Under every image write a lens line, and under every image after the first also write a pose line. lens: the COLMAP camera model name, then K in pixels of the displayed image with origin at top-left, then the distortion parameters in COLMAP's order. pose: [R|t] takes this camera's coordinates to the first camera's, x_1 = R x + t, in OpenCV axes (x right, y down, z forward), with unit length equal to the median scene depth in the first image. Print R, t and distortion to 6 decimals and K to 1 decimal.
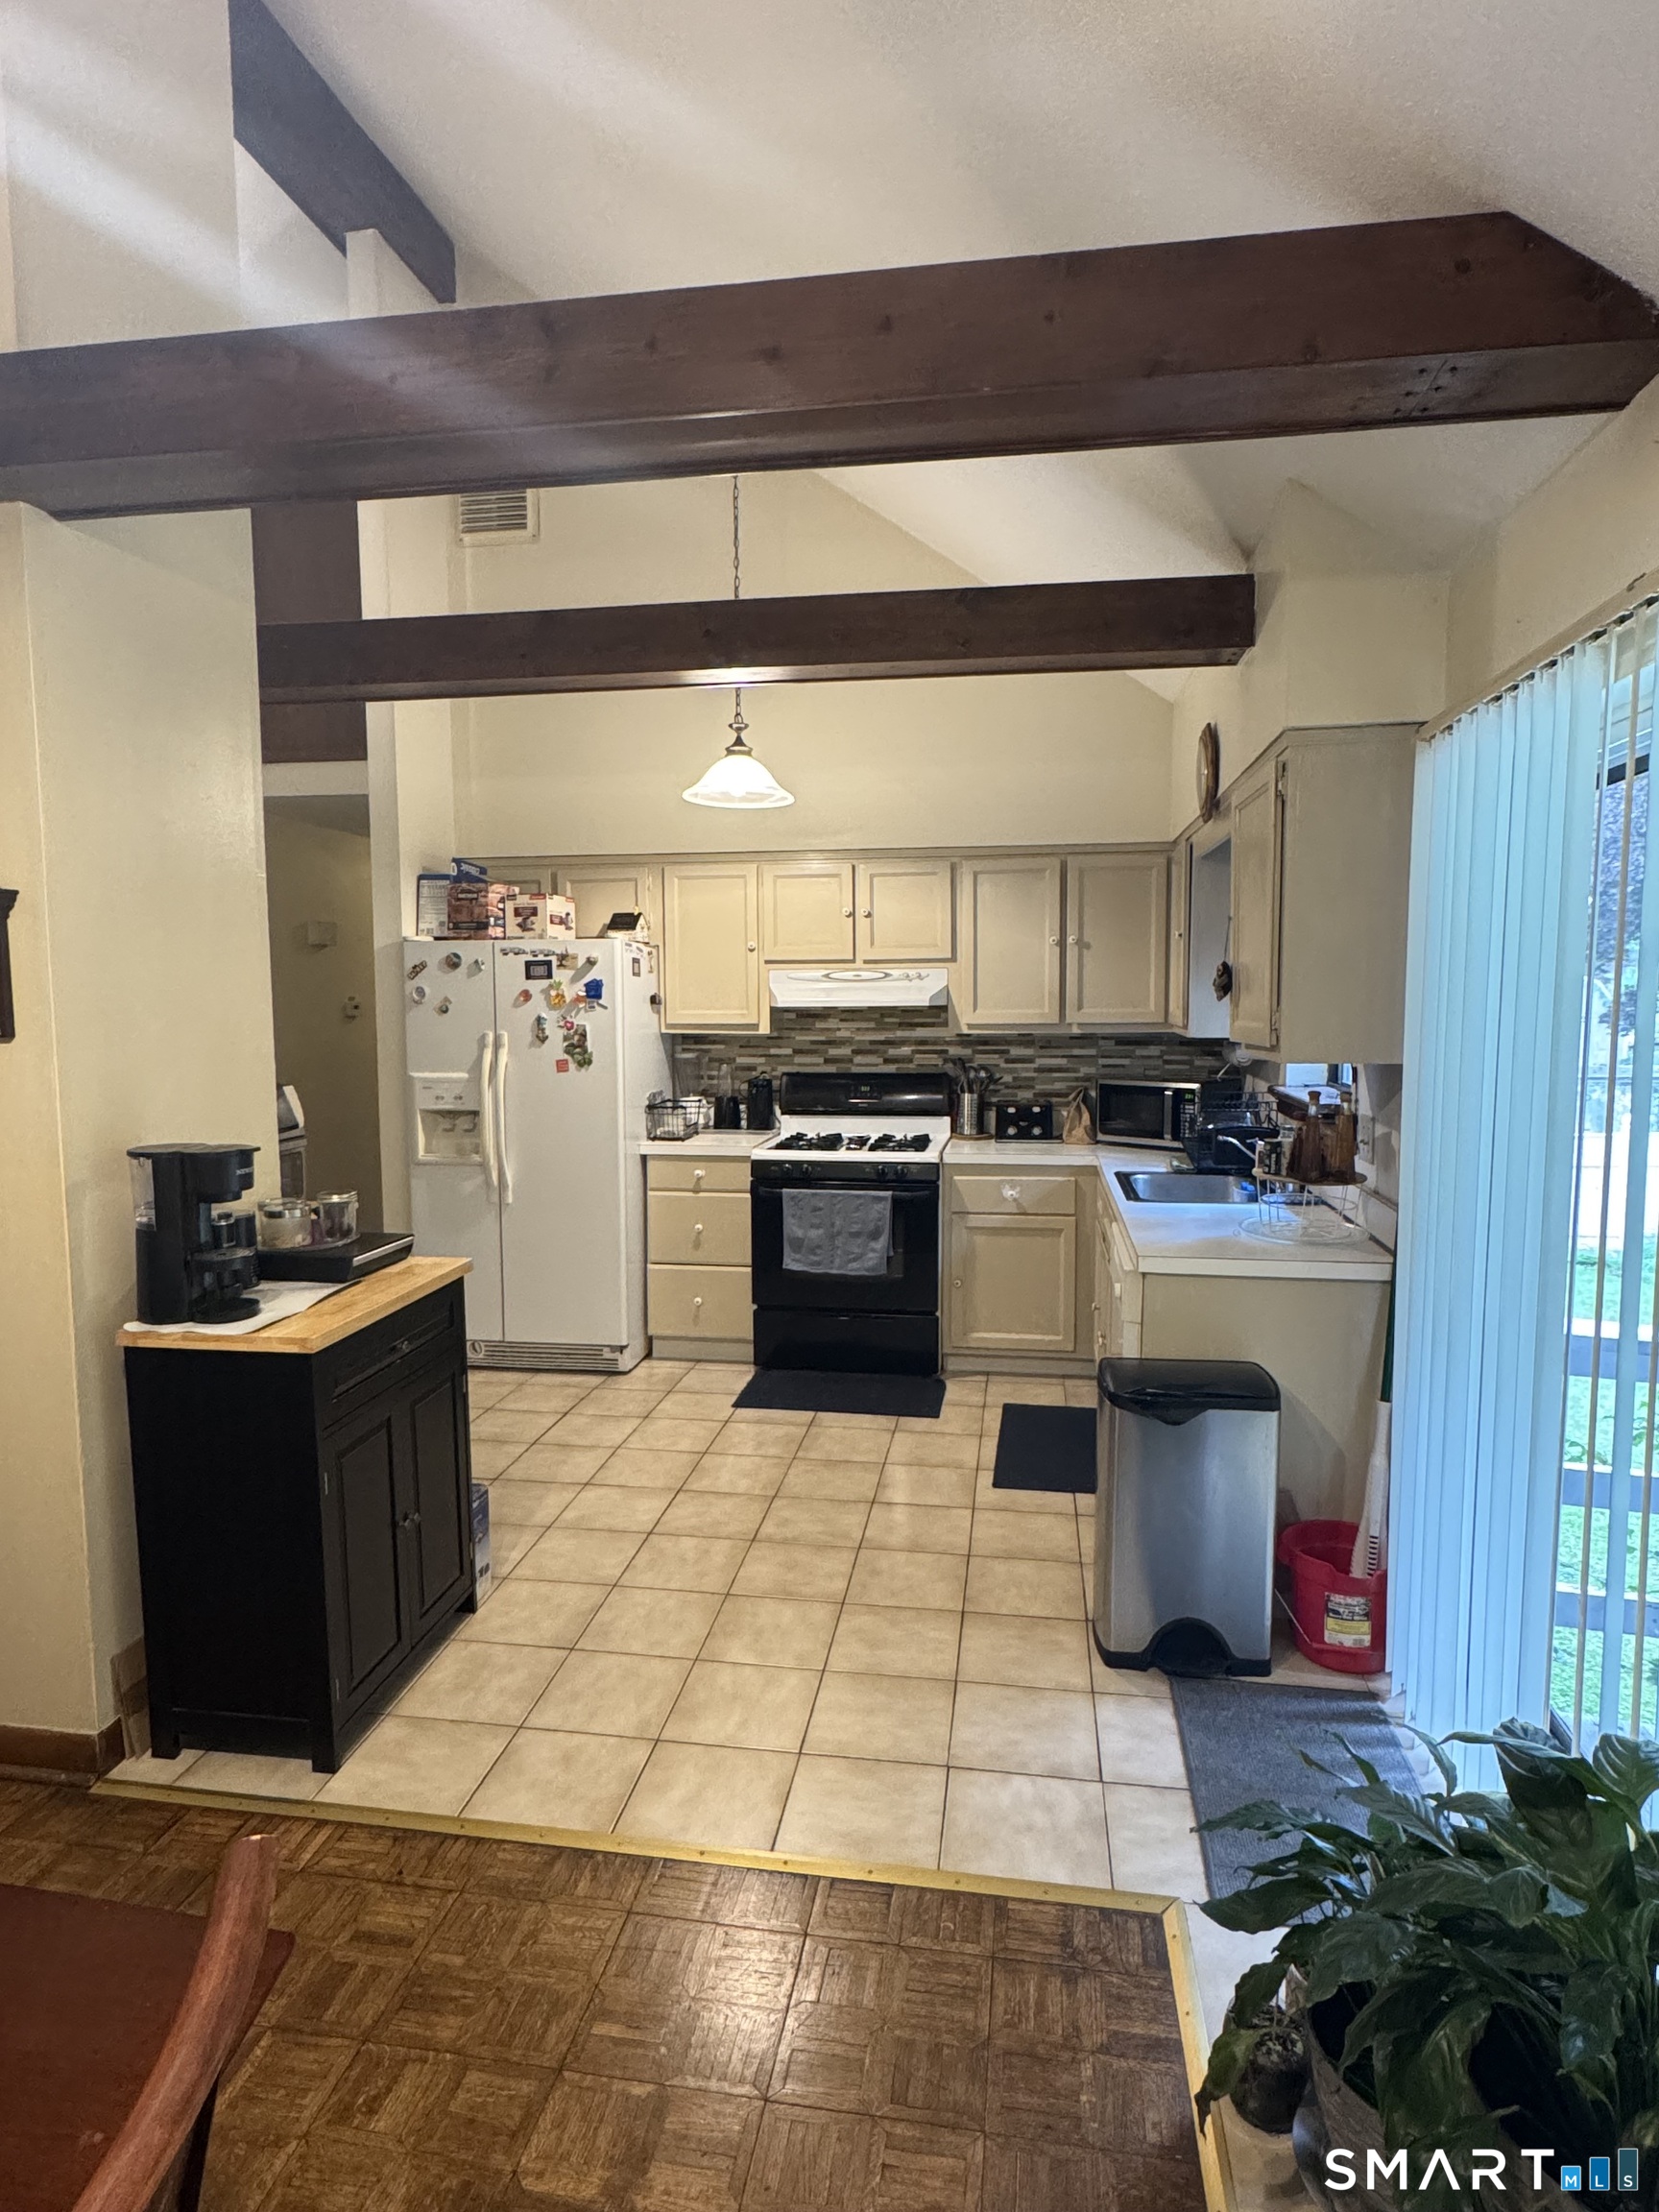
lens RADIAL K [[1218.3, 0, 829.9], [0, 1218.3, 1105.3], [0, 0, 1]] dist [-0.001885, 0.002657]
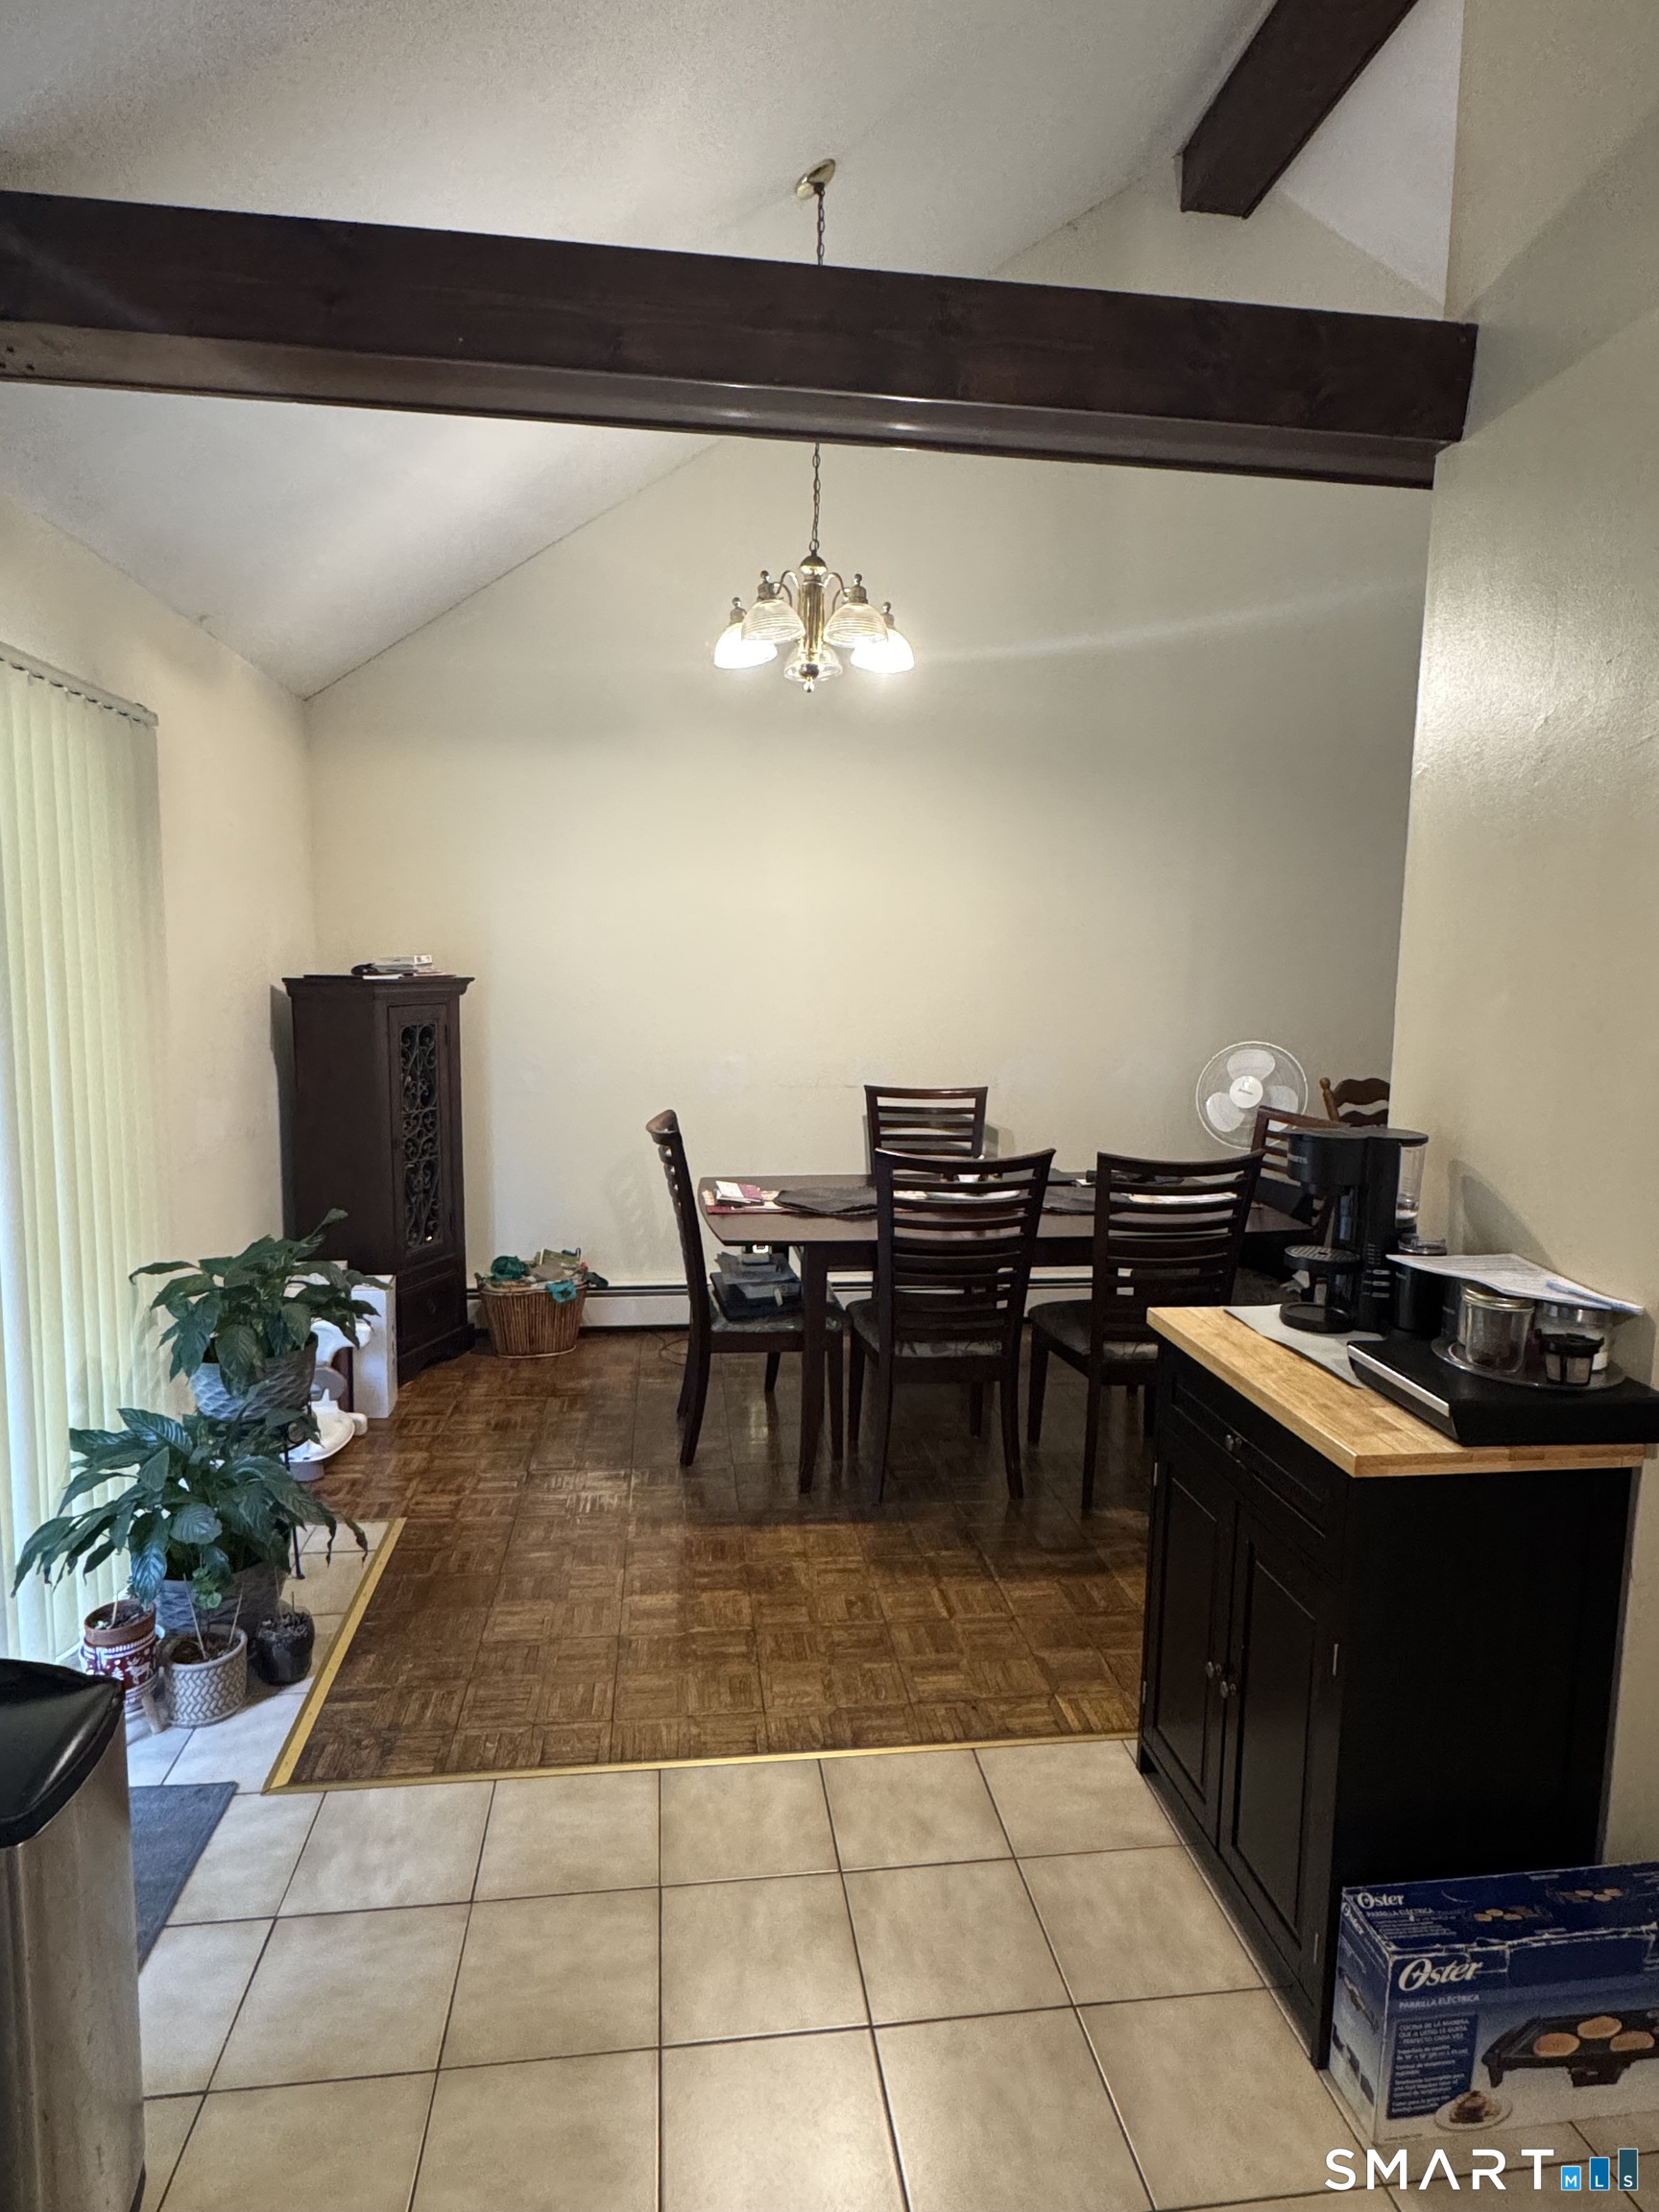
lens RADIAL K [[1218.3, 0, 826.9], [0, 1218.3, 1103.1], [0, 0, 1]] dist [-0.001885, 0.002657]
pose [[-0.957927, 0.019825, -0.286328, 0.100722], [-0.041693, 0.977418, 0.207162, -0.165727], [0.283969, 0.210384, -0.935468, 1.879878]]
